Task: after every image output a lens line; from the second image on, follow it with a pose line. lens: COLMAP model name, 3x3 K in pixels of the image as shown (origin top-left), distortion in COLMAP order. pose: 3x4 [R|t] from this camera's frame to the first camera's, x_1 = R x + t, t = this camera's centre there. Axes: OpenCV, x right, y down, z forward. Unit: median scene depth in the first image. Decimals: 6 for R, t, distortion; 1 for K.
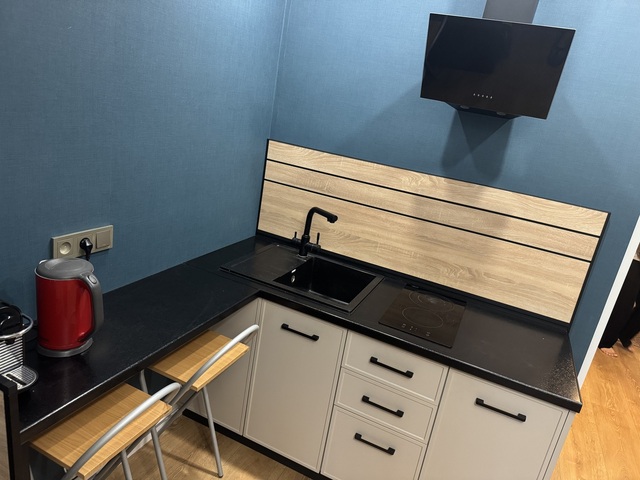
lens RADIAL K [[448.1, 0, 321.3], [0, 448.1, 234.3], [0, 0, 1]] dist [0.029932, -0.032010]
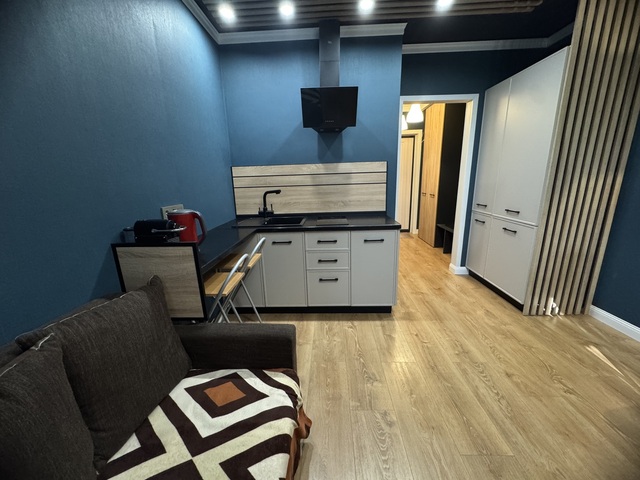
lens RADIAL K [[256.0, 0, 319.2], [0, 256.0, 239.5], [0, 0, 1]] dist [-0.004247, 0.000695]
pose [[0.910100, -0.271961, 0.312659, -0.240342], [0.281896, 0.959344, 0.013915, 0.218968], [-0.303732, 0.075473, 0.949764, -0.182607]]
